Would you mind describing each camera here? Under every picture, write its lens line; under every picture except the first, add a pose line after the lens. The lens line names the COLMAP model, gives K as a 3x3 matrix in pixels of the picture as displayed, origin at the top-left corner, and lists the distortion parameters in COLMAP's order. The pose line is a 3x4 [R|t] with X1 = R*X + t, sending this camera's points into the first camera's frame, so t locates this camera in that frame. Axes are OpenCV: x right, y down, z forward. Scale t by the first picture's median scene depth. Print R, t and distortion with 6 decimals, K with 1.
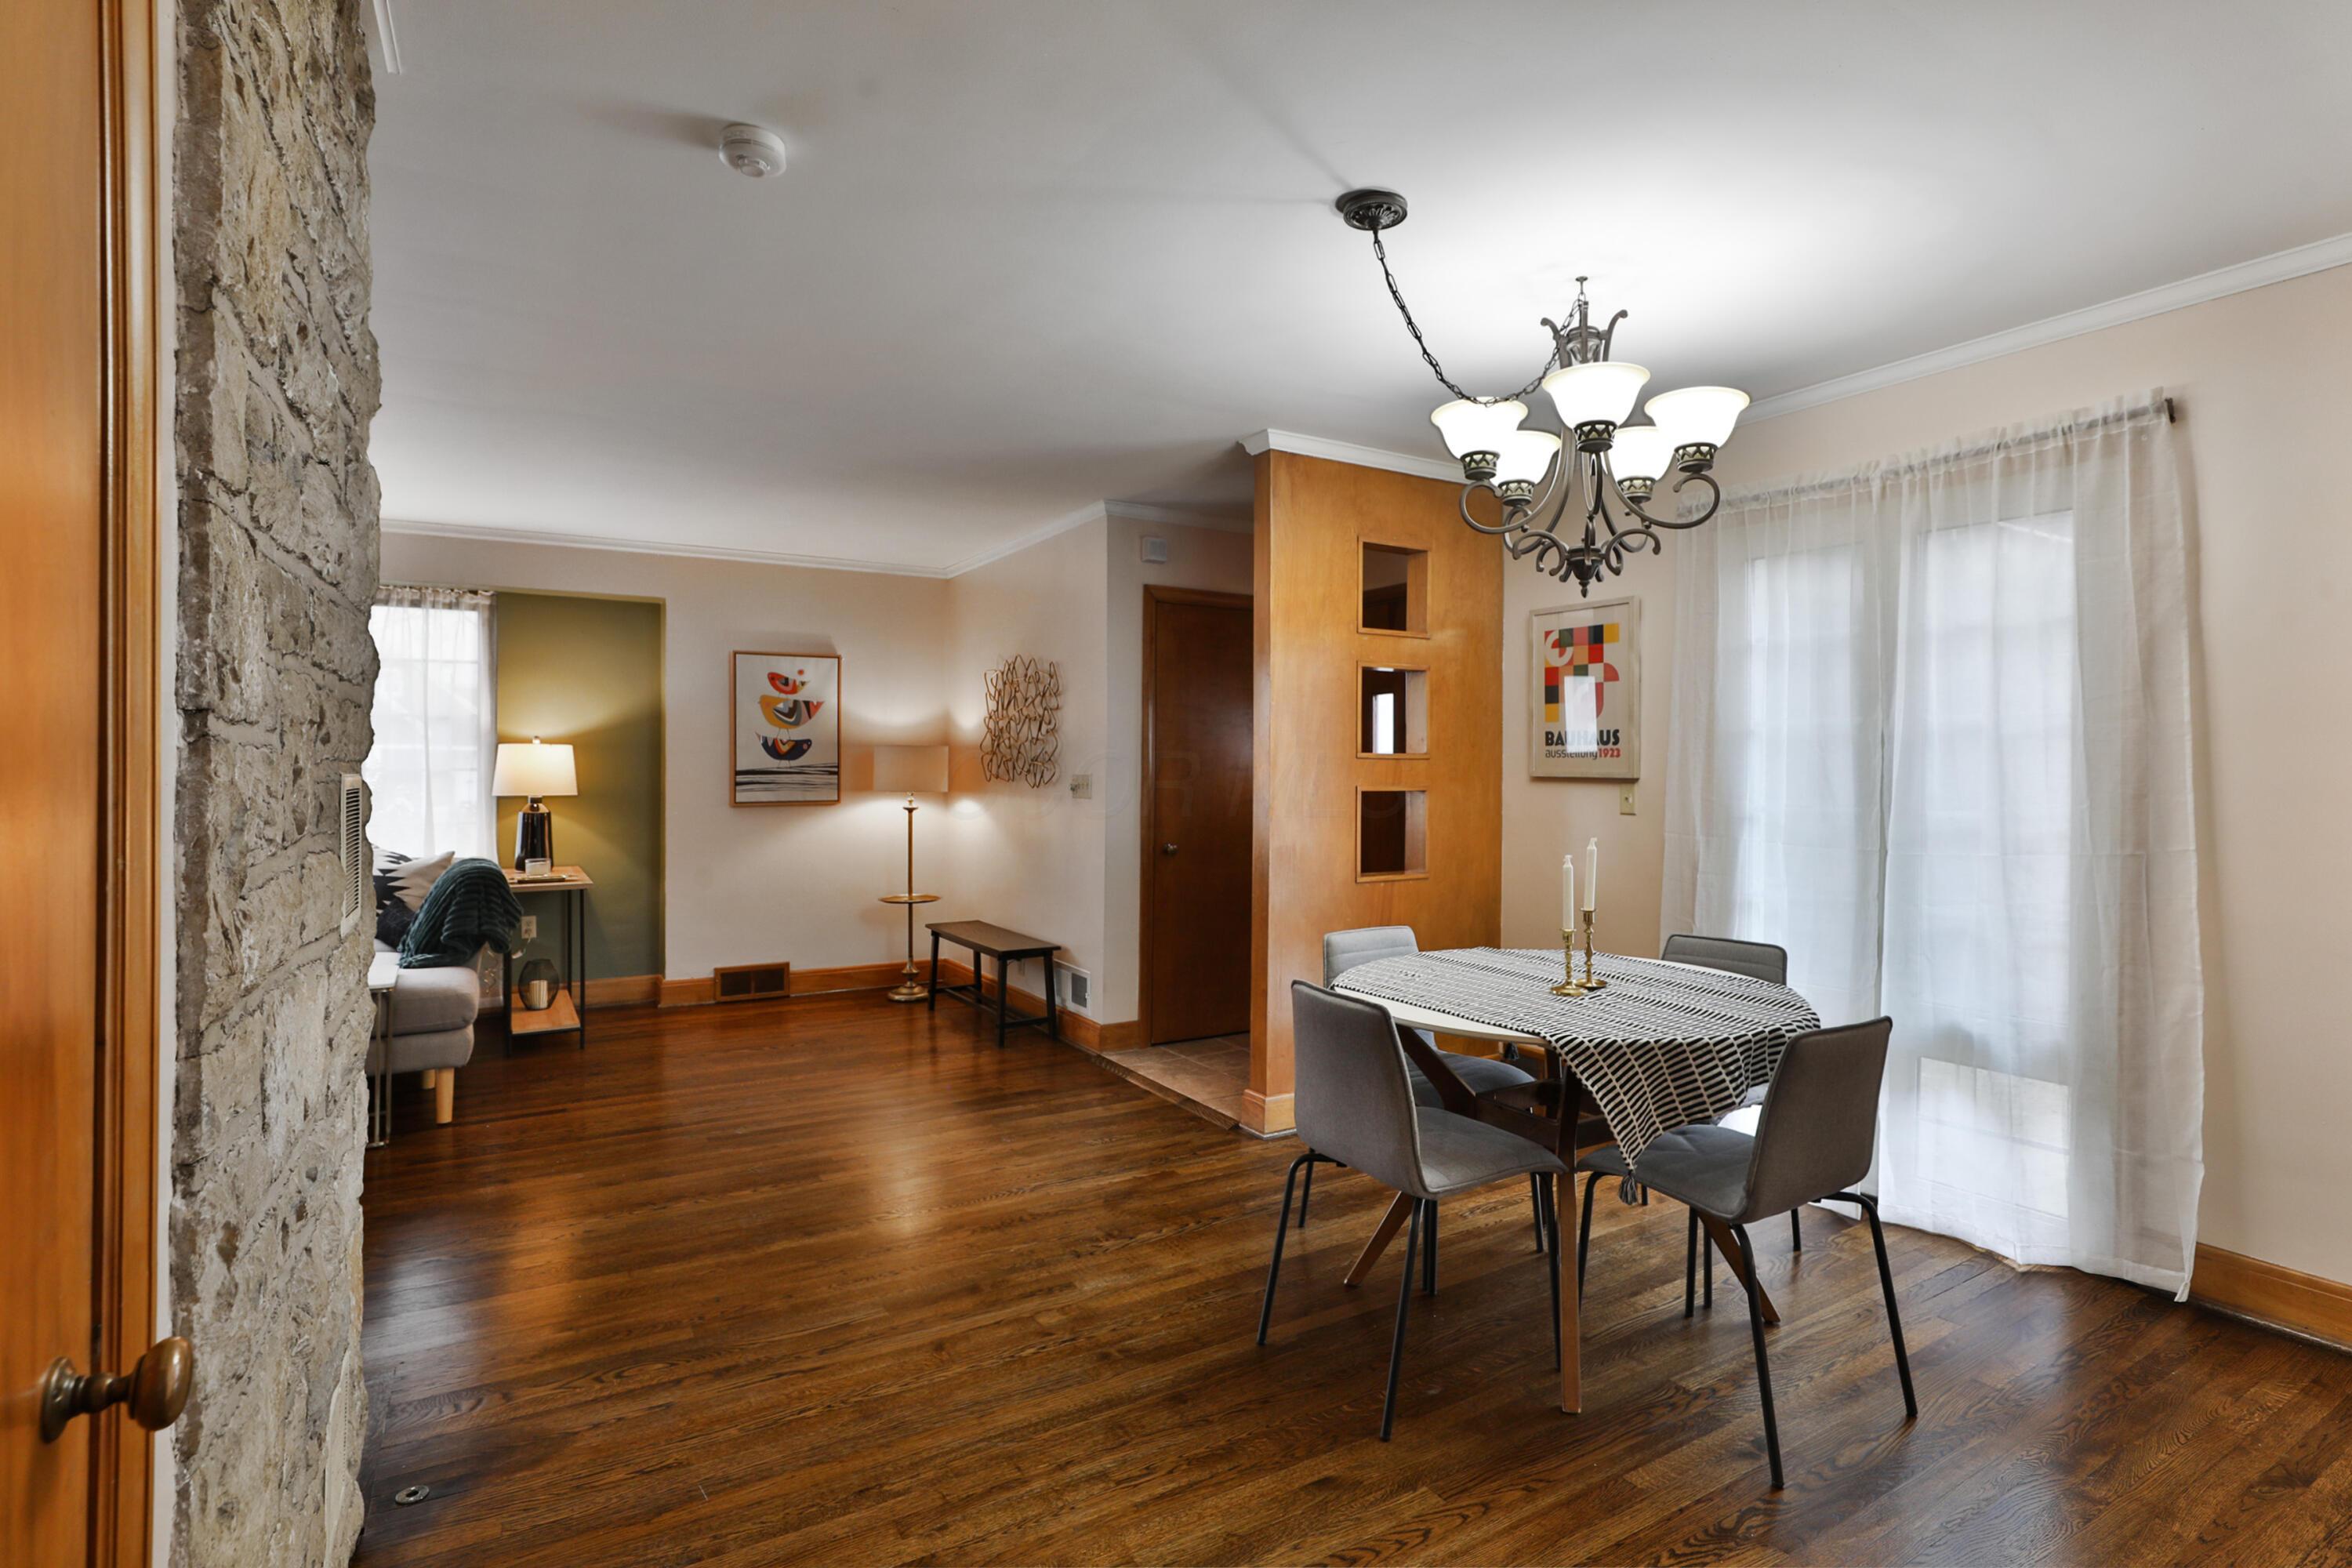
lens RADIAL K [[1139.2, 0, 1182.4], [0, 1139.2, 780.4], [0, 0, 1]] dist [-0.035008, 0.000732]
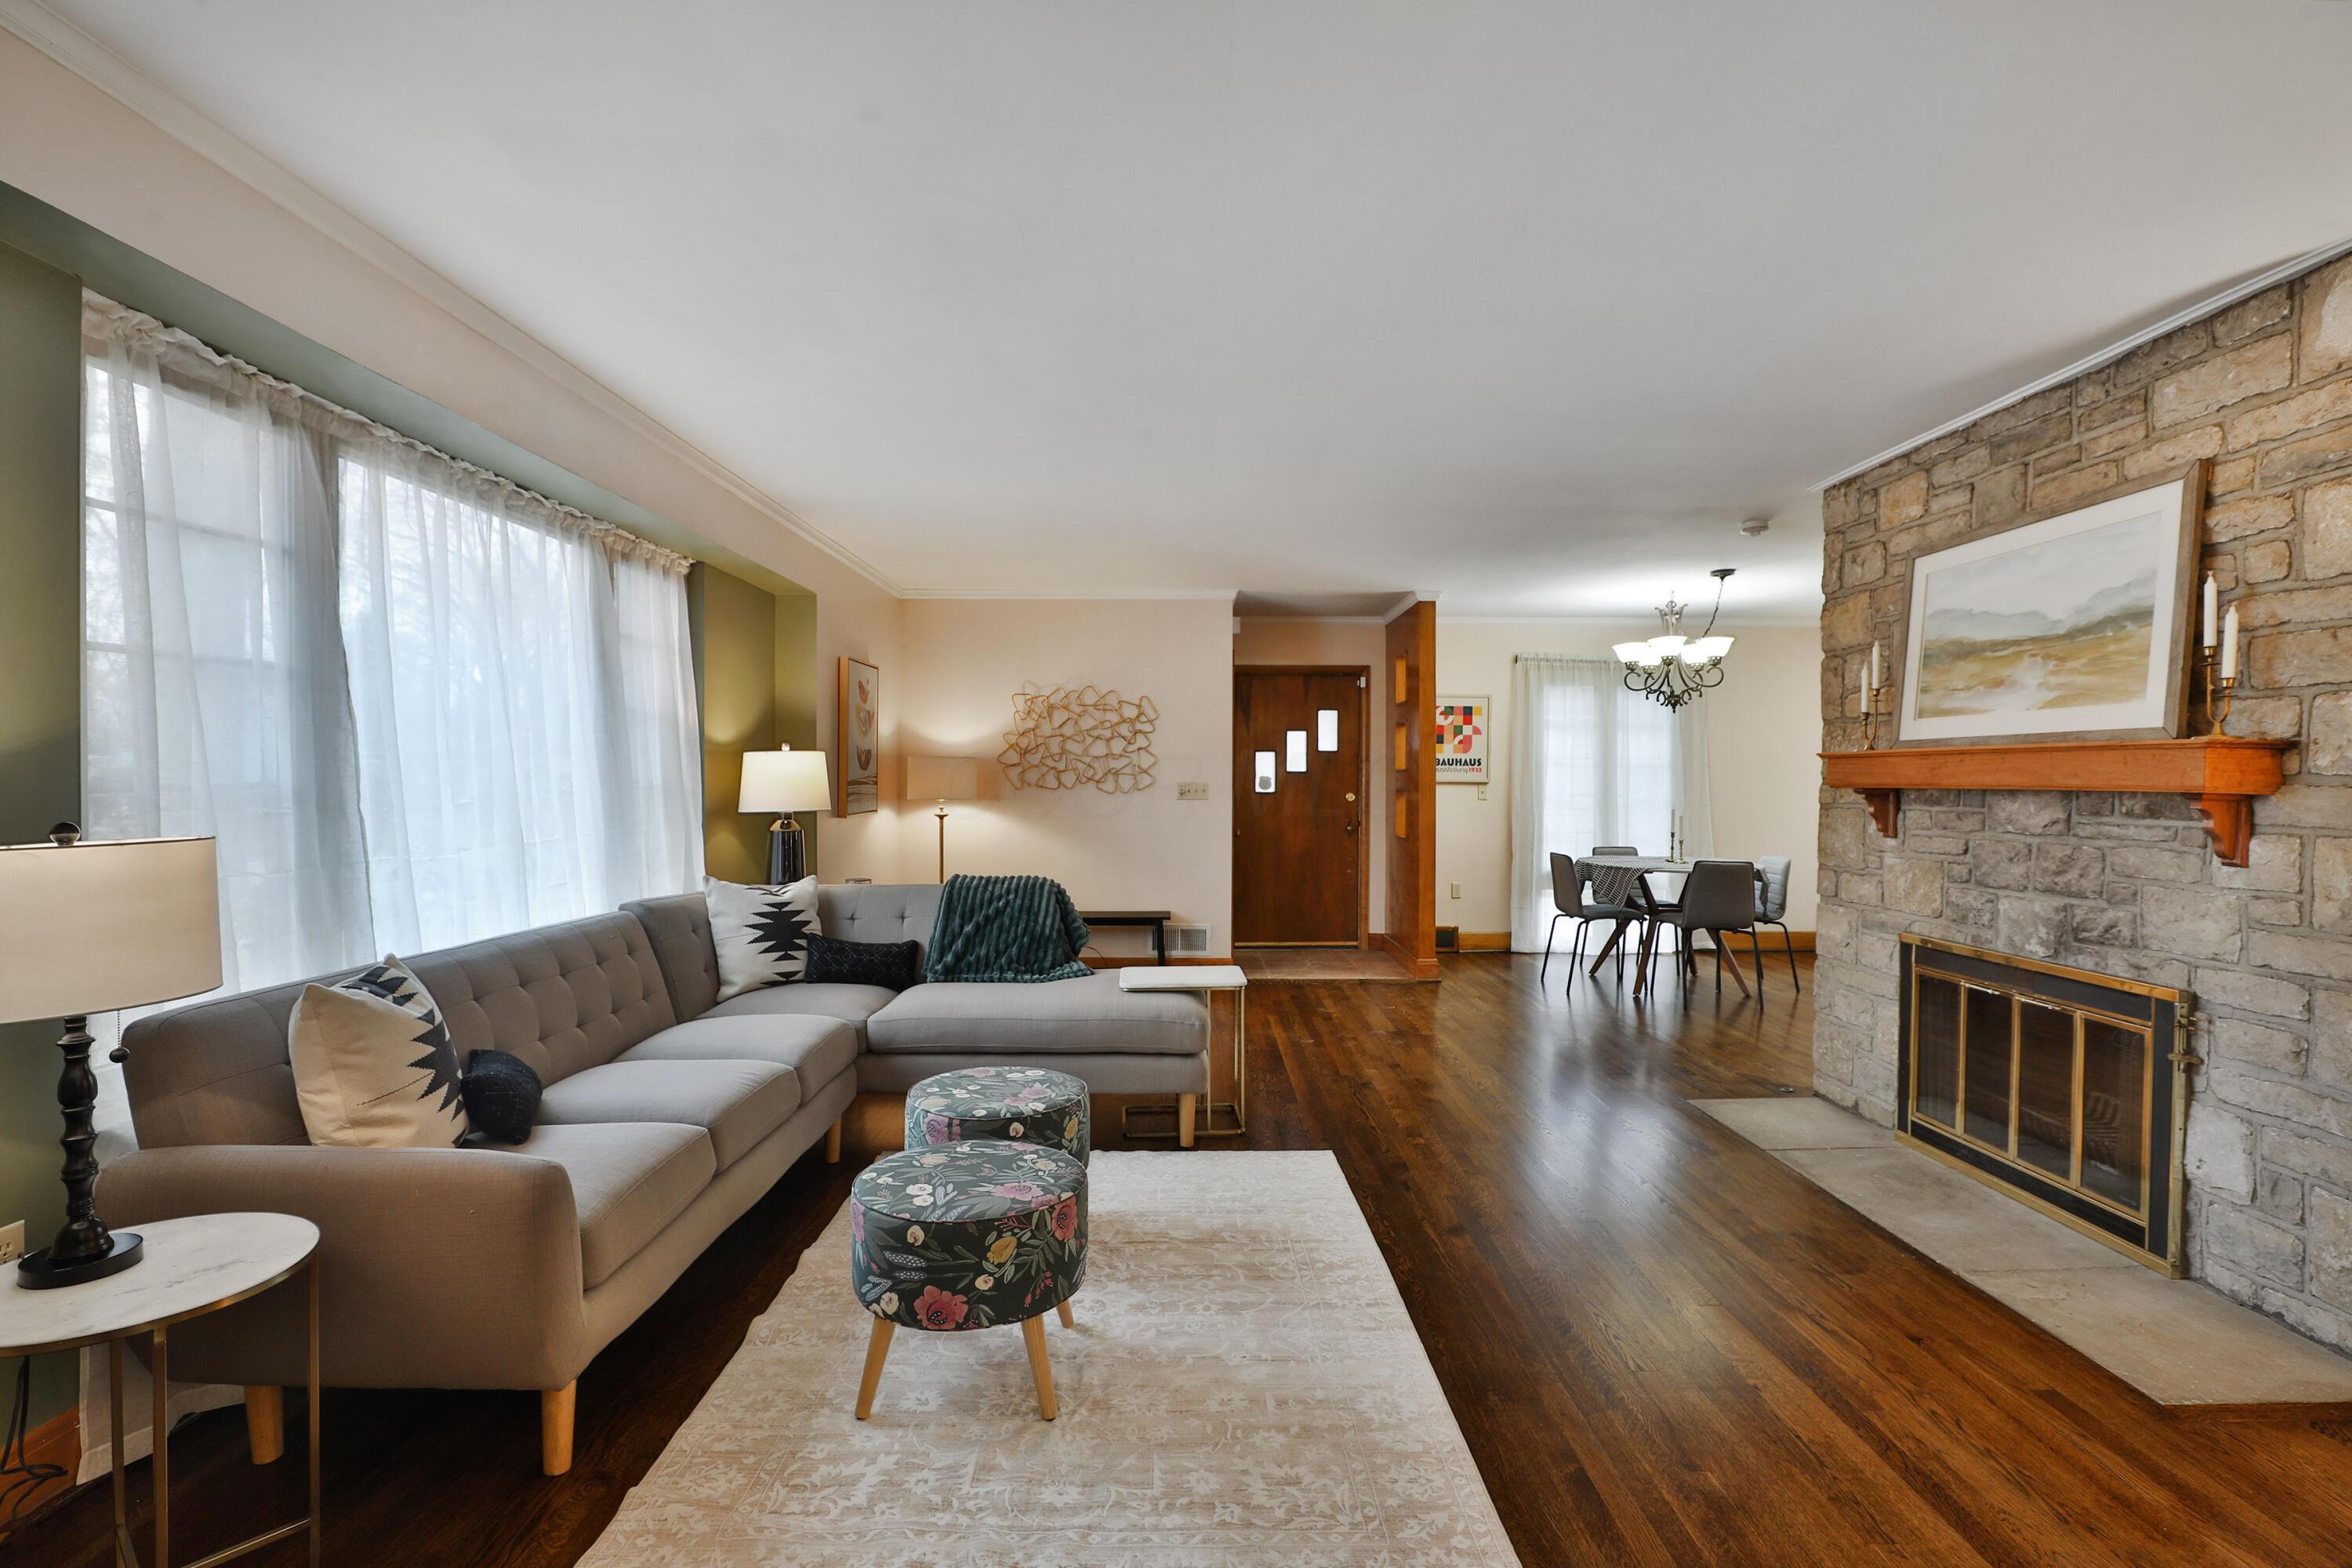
lens RADIAL K [[1096.5, 0, 1176.0], [0, 1096.5, 784.0], [0, 0, 1]] dist [-0.019046, 0.001268]
pose [[0.521301, -0.008299, 0.853333, -2.126266], [0.008358, 0.999954, 0.004619, -0.015976], [-0.853332, 0.004724, 0.521346, 0.581703]]
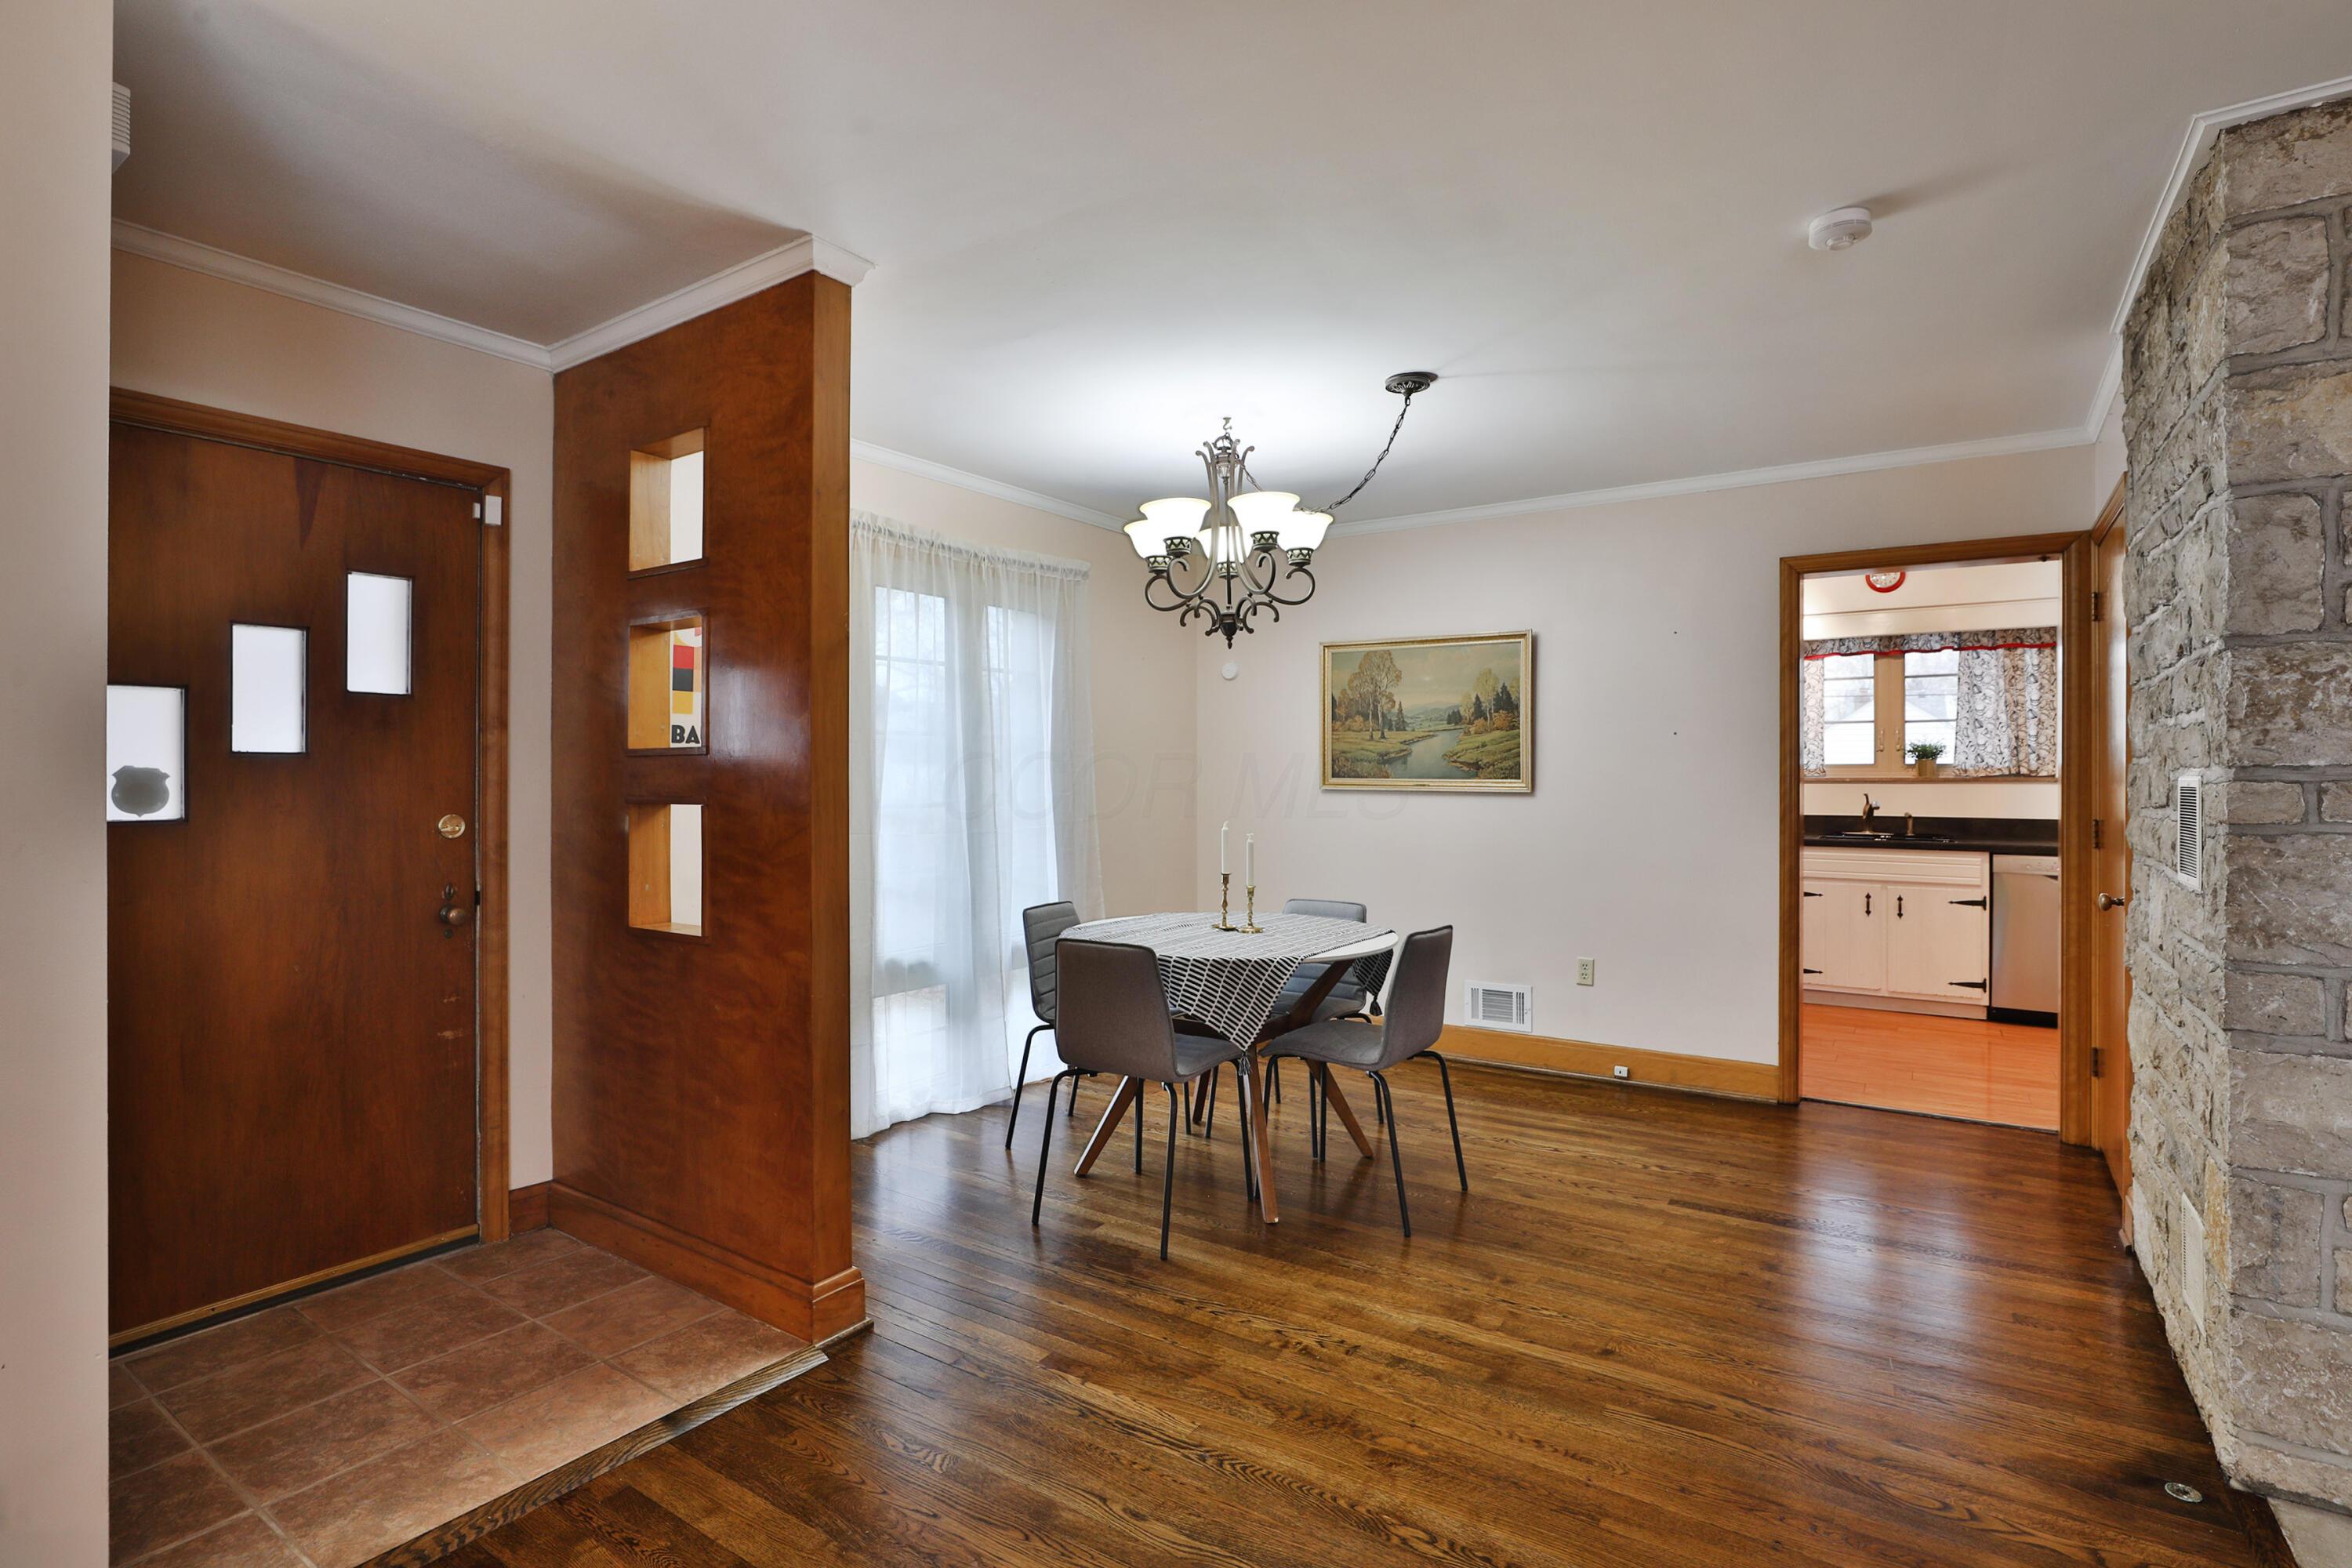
lens RADIAL K [[1139.2, 0, 1182.4], [0, 1139.2, 780.4], [0, 0, 1]] dist [-0.035008, 0.000732]
pose [[-0.424680, -0.001002, 0.905343, -0.784457], [0.013837, 0.999875, 0.007597, -0.006590], [-0.905238, 0.015753, -0.424613, 1.448067]]
